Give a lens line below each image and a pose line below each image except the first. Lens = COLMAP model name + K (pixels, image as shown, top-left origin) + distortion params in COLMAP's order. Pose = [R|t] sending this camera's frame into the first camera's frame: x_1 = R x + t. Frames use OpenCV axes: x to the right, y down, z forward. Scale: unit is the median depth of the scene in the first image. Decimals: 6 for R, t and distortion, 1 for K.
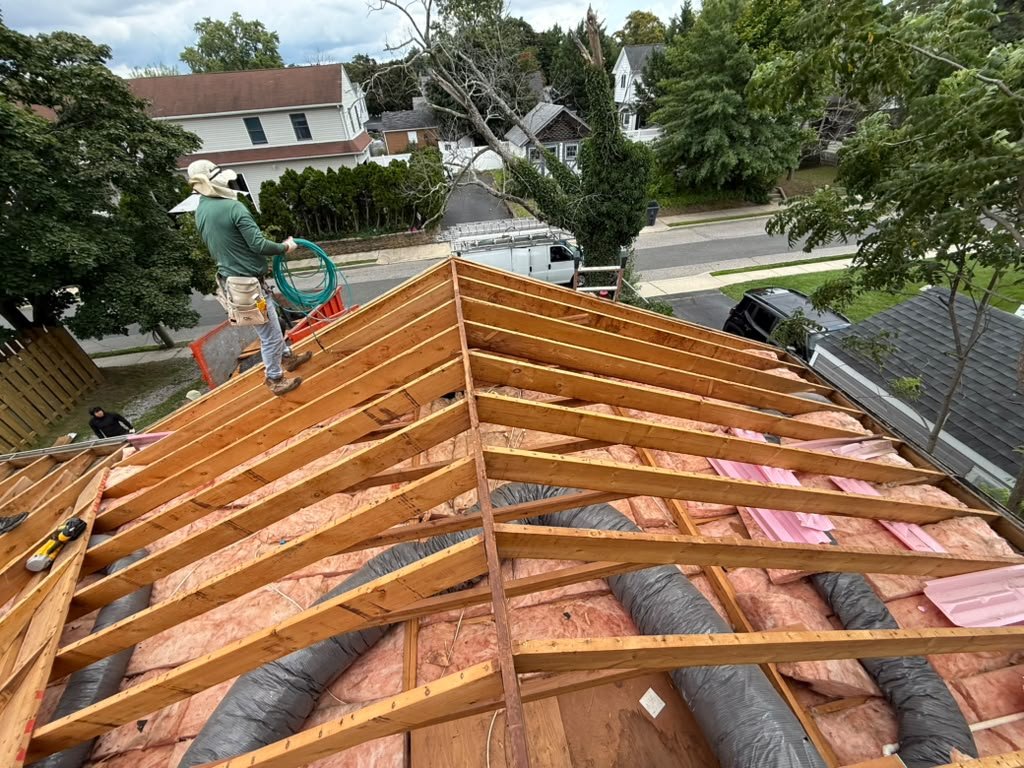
lens RADIAL K [[407.6, 0, 509.3], [0, 407.6, 383.3], [0, 0, 1]] dist [-0.000374, -0.000204]
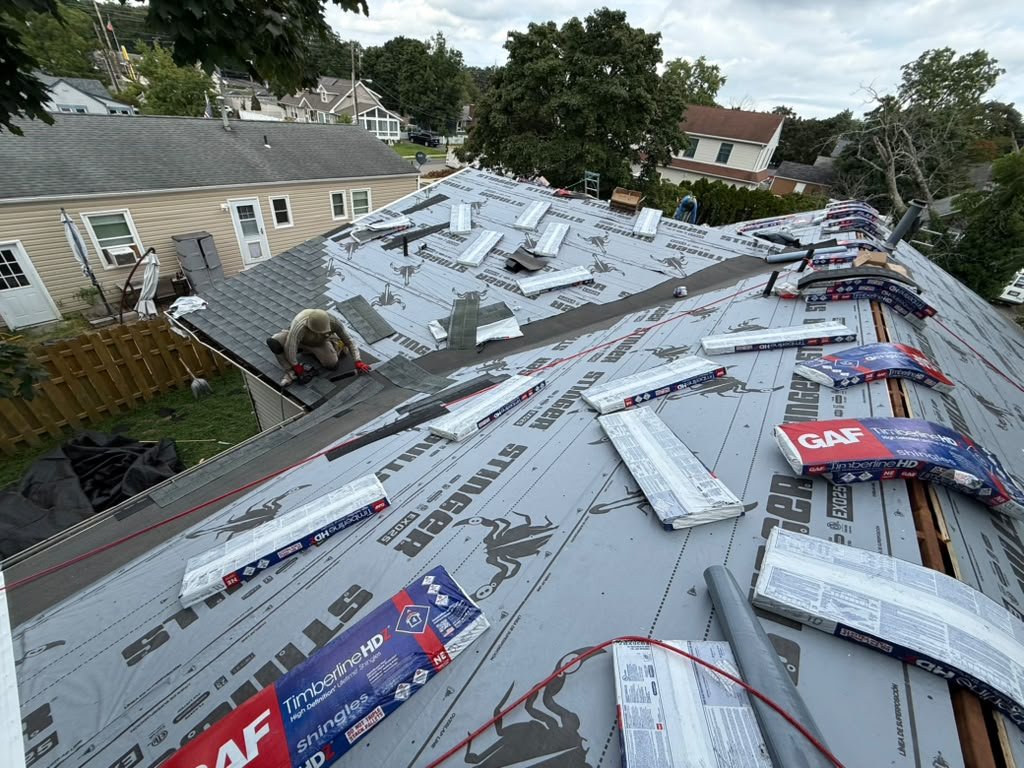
lens RADIAL K [[407.6, 0, 509.3], [0, 407.6, 383.3], [0, 0, 1]] dist [-0.000374, -0.000204]
pose [[0.702876, 0.515230, -0.490411, 0.063724], [-0.544007, 0.833564, 0.096058, 0.579506], [0.458281, 0.199270, 0.866181, -0.740334]]
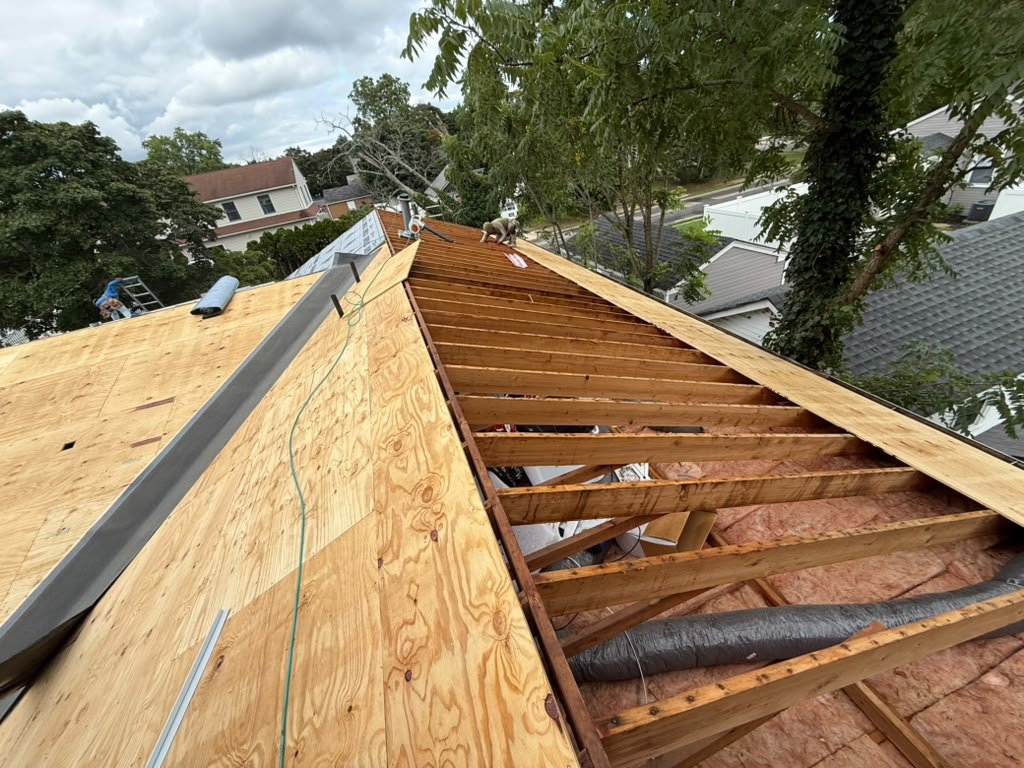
lens RADIAL K [[406.7, 0, 509.1], [0, 406.7, 383.8], [0, 0, 1]] dist [0.000417, -0.000140]
pose [[0.981392, -0.173170, 0.082955, 0.134120], [0.181416, 0.977773, -0.105114, 0.554193], [-0.062909, 0.118208, 0.990994, -0.726871]]
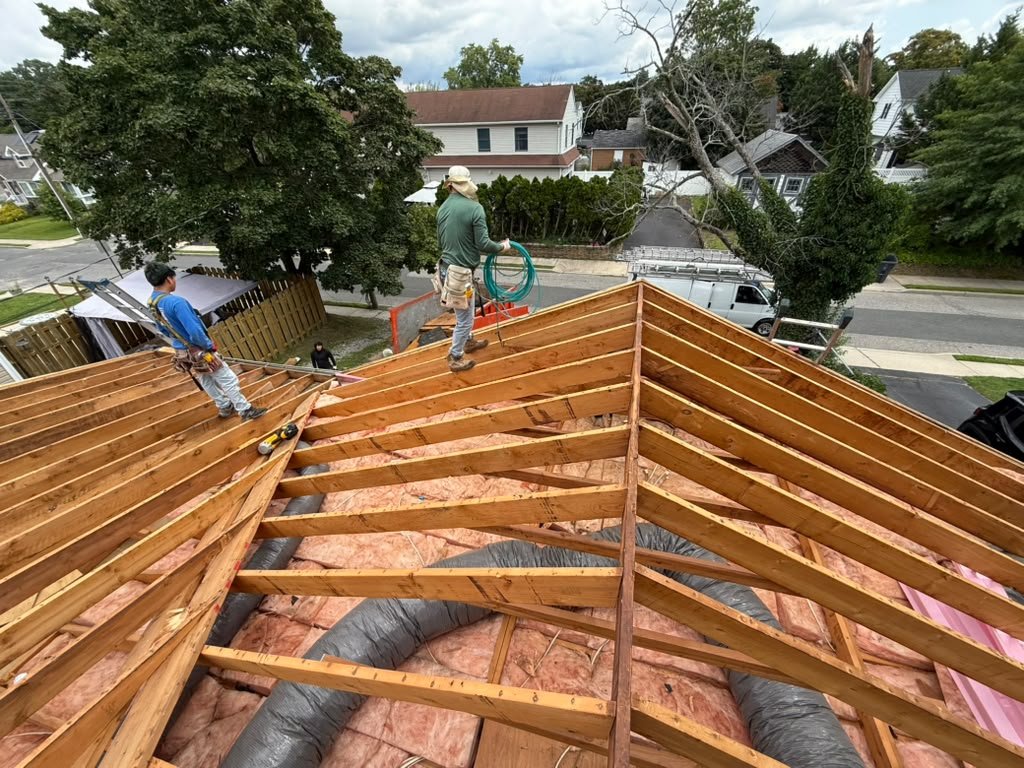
lens RADIAL K [[407.6, 0, 509.3], [0, 407.6, 383.3], [0, 0, 1]] dist [-0.000374, -0.000204]
pose [[0.907934, 0.260475, -0.328342, -0.015791], [-0.271093, 0.962453, 0.013890, 0.000972], [0.319631, 0.076400, 0.944457, -0.004327]]
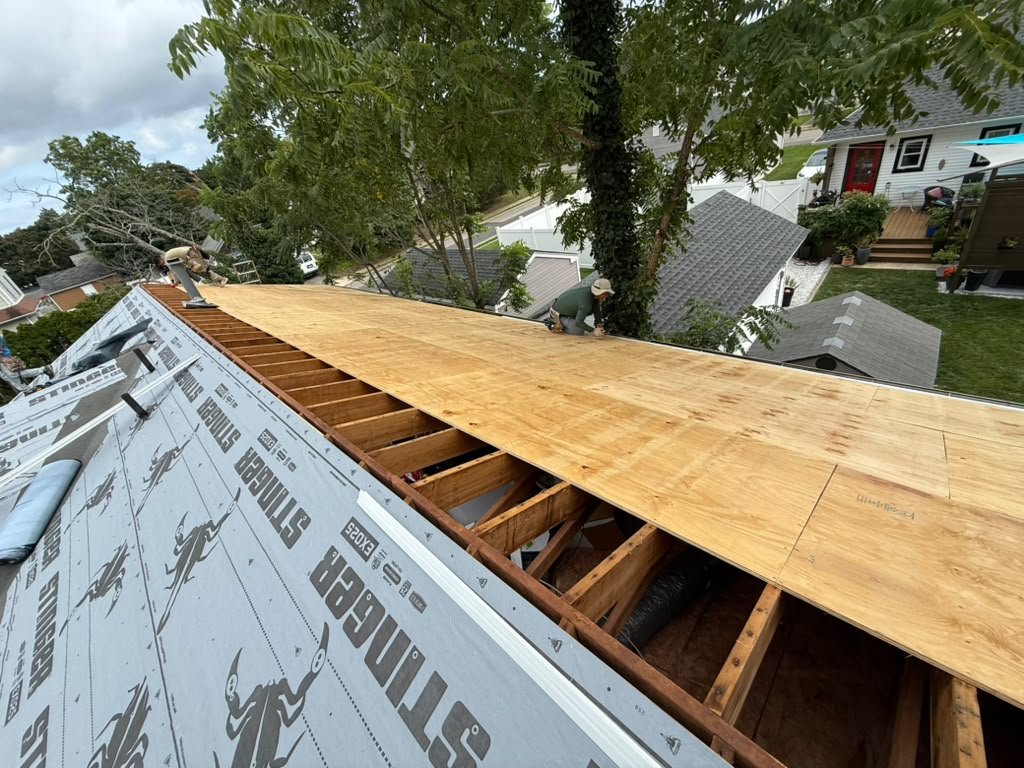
lens RADIAL K [[407.6, 0, 509.3], [0, 407.6, 383.3], [0, 0, 1]] dist [-0.000374, -0.000204]
pose [[0.788787, -0.424120, 0.444902, 0.103333], [0.494828, 0.867534, -0.050292, 0.545801], [-0.364638, 0.259820, 0.894166, -0.708628]]
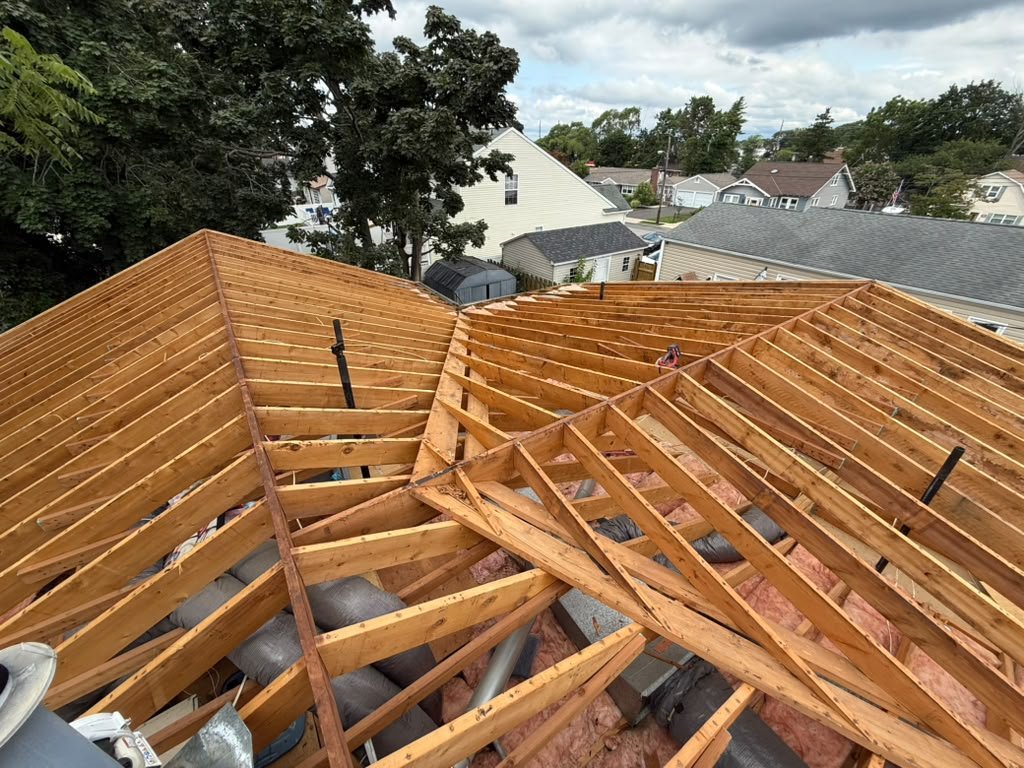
lens RADIAL K [[406.7, 0, 509.1], [0, 406.7, 383.8], [0, 0, 1]] dist [0.000417, -0.000140]
pose [[-0.899764, 0.270183, -0.342675, -0.010389], [-0.218187, 0.401527, 0.889478, 0.014383], [0.377915, 0.875087, -0.302329, -0.022828]]
